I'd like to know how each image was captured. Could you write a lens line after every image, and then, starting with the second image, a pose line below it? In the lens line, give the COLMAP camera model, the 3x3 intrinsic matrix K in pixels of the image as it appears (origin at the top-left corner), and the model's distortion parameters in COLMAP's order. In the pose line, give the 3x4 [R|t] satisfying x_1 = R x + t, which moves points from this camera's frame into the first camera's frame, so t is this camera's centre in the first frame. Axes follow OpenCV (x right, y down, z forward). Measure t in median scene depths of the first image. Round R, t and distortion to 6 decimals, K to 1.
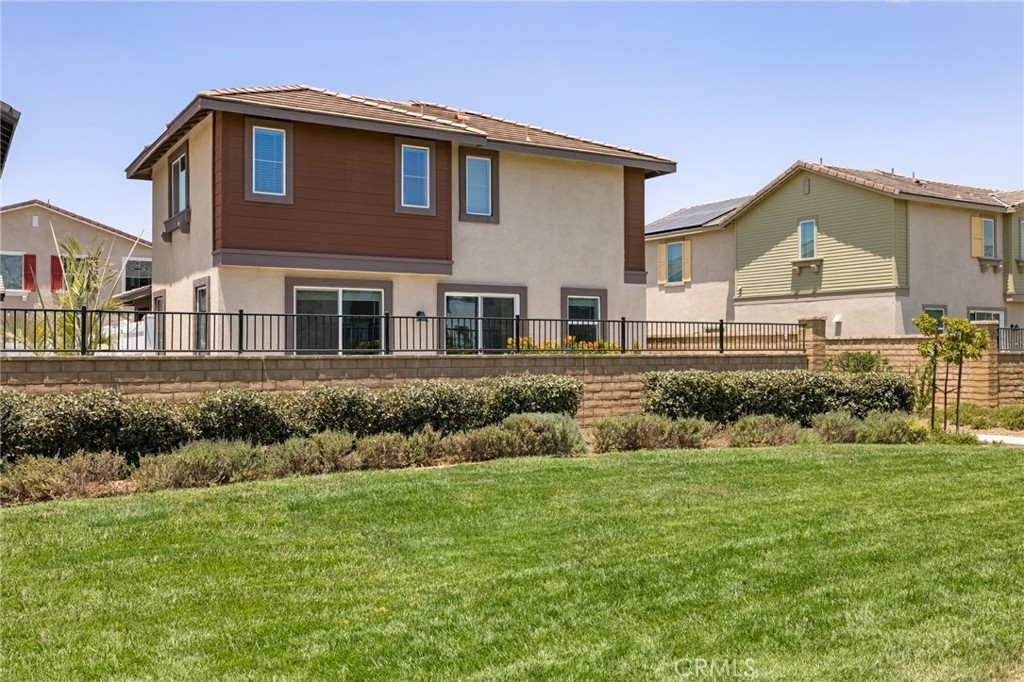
lens RADIAL K [[943.9, 0, 512.0], [0, 943.9, 341.0], [0, 0, 1]] dist [0.002541, 0.001463]
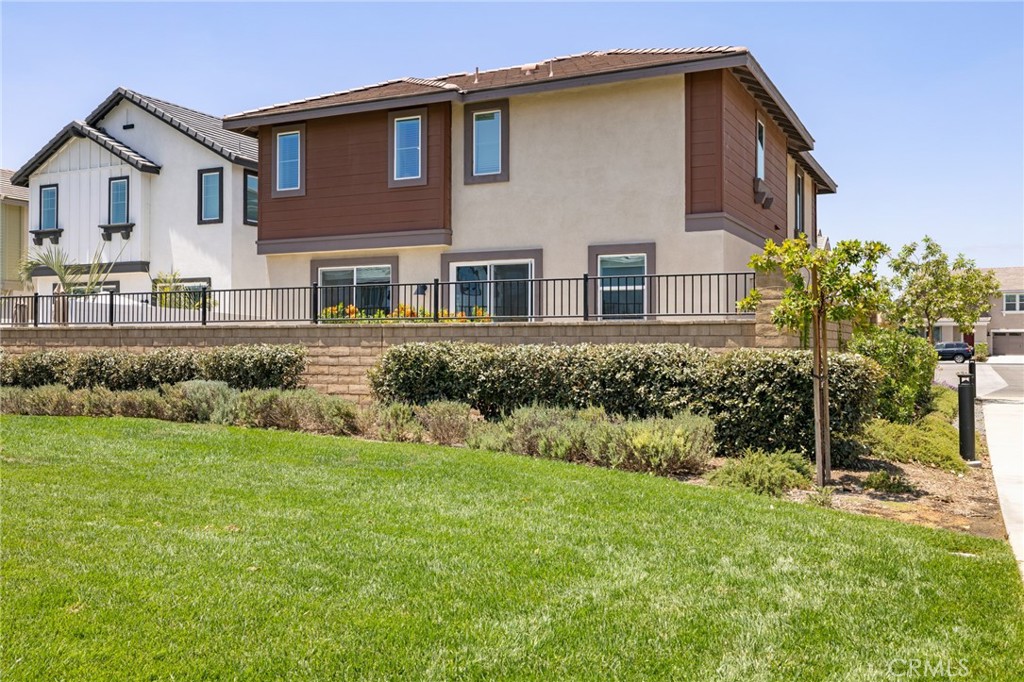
lens RADIAL K [[943.9, 0, 512.0], [0, 943.9, 341.0], [0, 0, 1]] dist [0.002541, 0.001463]
pose [[0.543717, 0.020941, -0.839007, 0.743640], [0.029547, 0.998591, 0.044072, -0.012336], [0.838748, -0.048753, 0.542332, 0.514914]]
